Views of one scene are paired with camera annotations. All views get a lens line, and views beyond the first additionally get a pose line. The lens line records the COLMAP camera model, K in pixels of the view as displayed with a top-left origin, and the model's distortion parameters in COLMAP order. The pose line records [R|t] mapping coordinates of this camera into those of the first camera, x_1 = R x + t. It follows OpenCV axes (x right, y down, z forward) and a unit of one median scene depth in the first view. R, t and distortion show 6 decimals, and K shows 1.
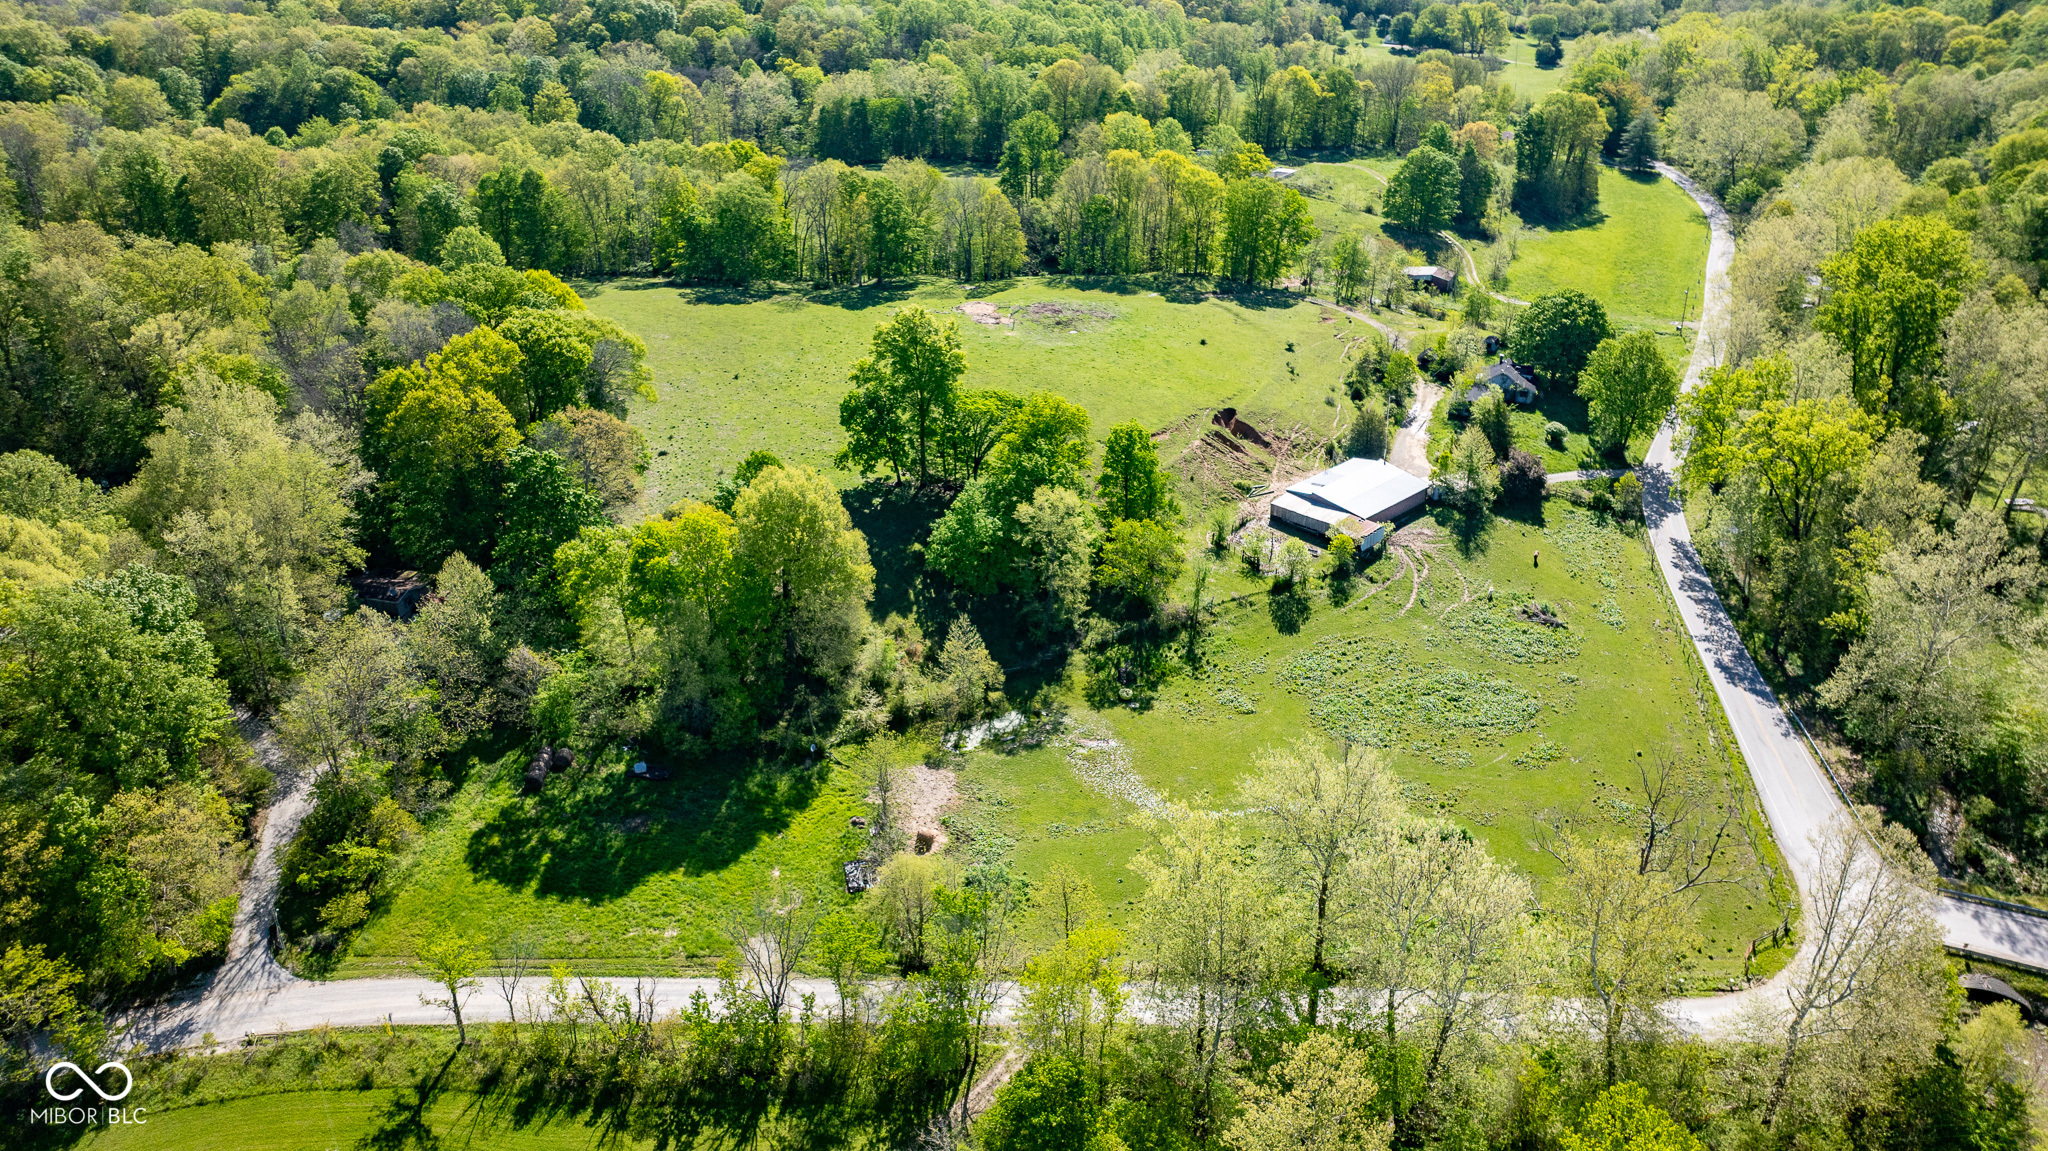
lens RADIAL K [[1445.7, 0, 1037.0], [0, 1445.7, 565.7], [0, 0, 1]] dist [-0.043097, 0.046121]
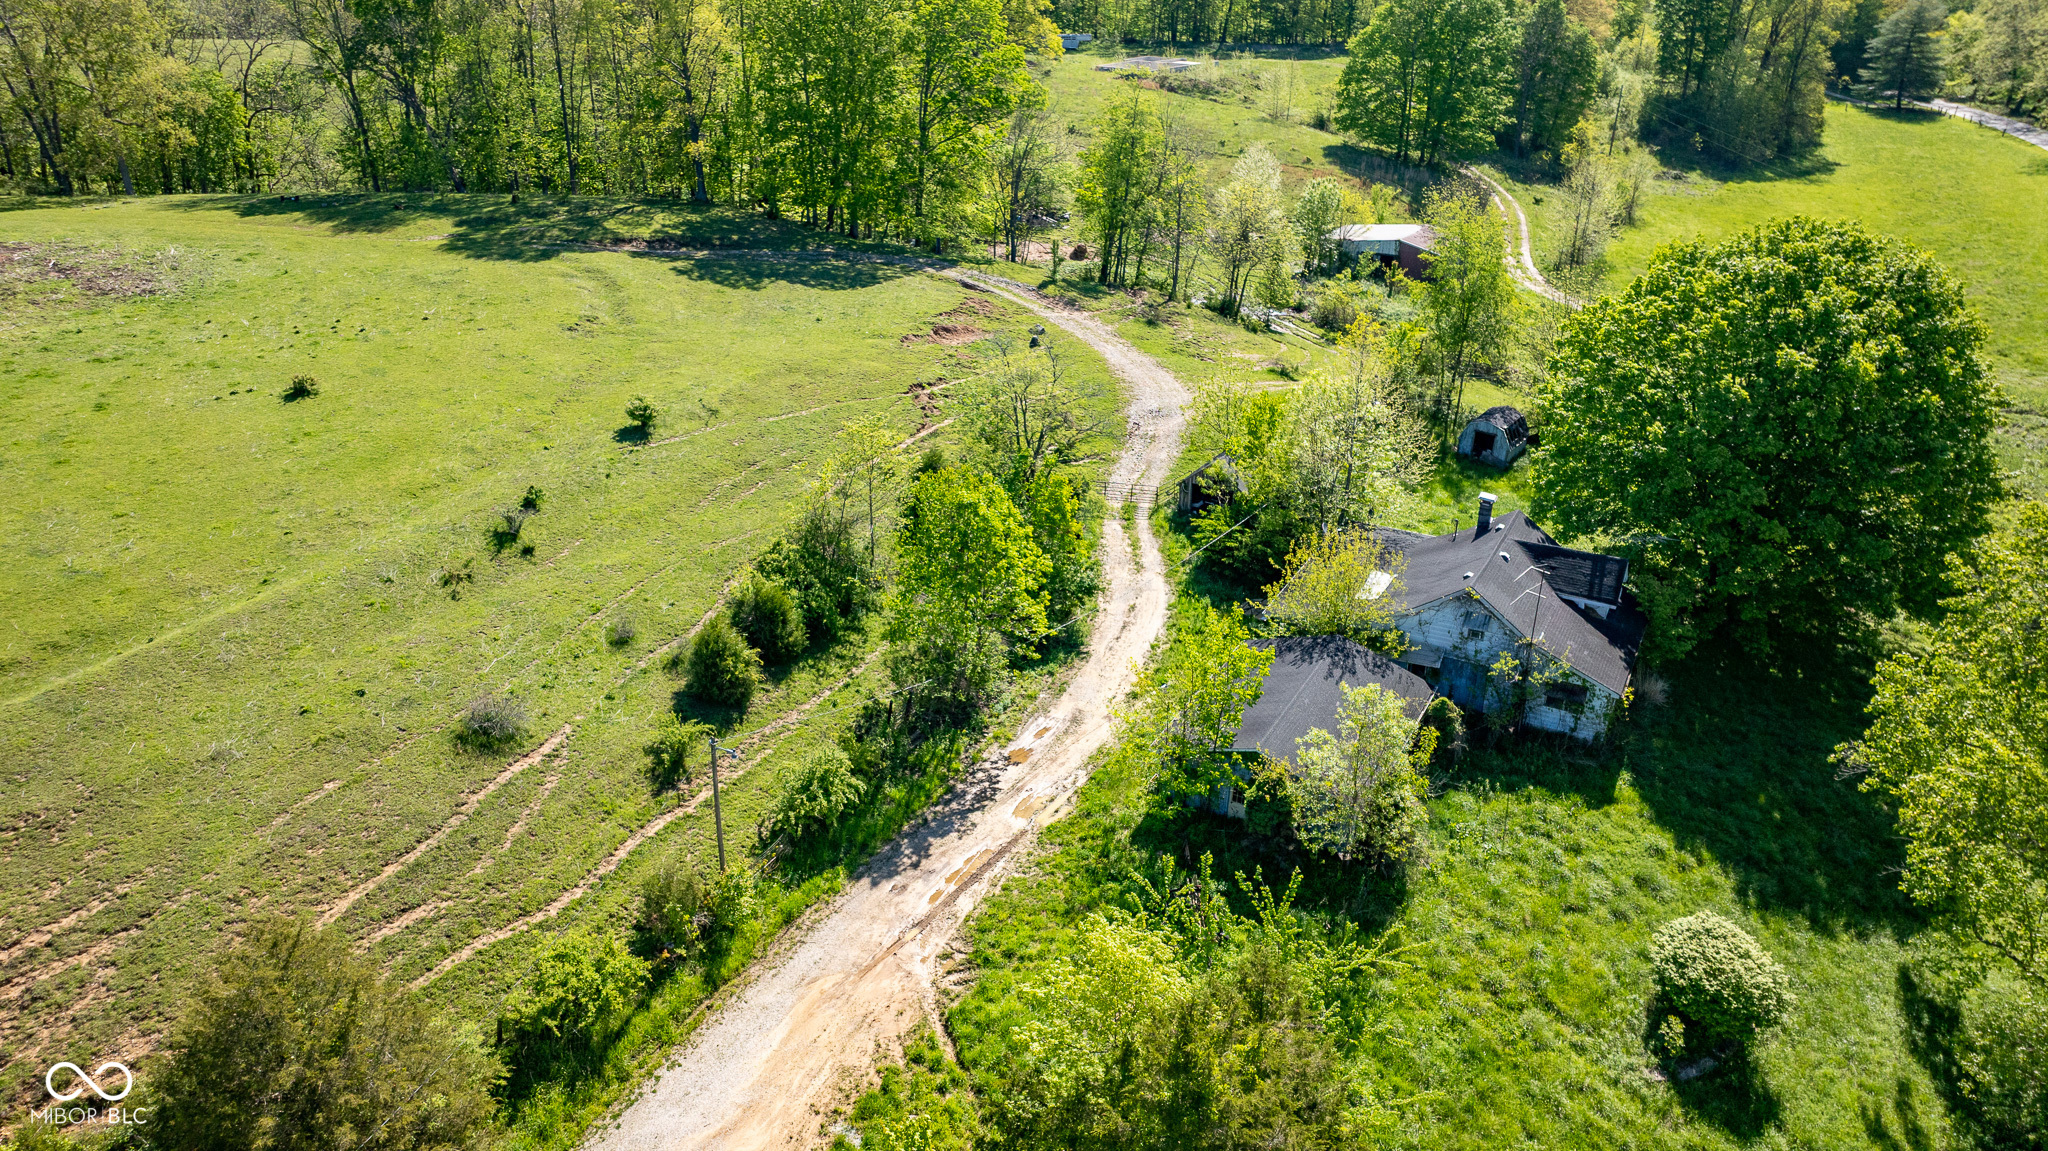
lens RADIAL K [[1445.7, 0, 1018.4], [0, 1445.7, 583.0], [0, 0, 1]] dist [-0.043097, 0.046121]
pose [[0.993477, 0.054236, -0.100305, 0.357783], [-0.055756, 0.998367, -0.012418, -0.164785], [0.099467, 0.017930, 0.994879, 1.003097]]
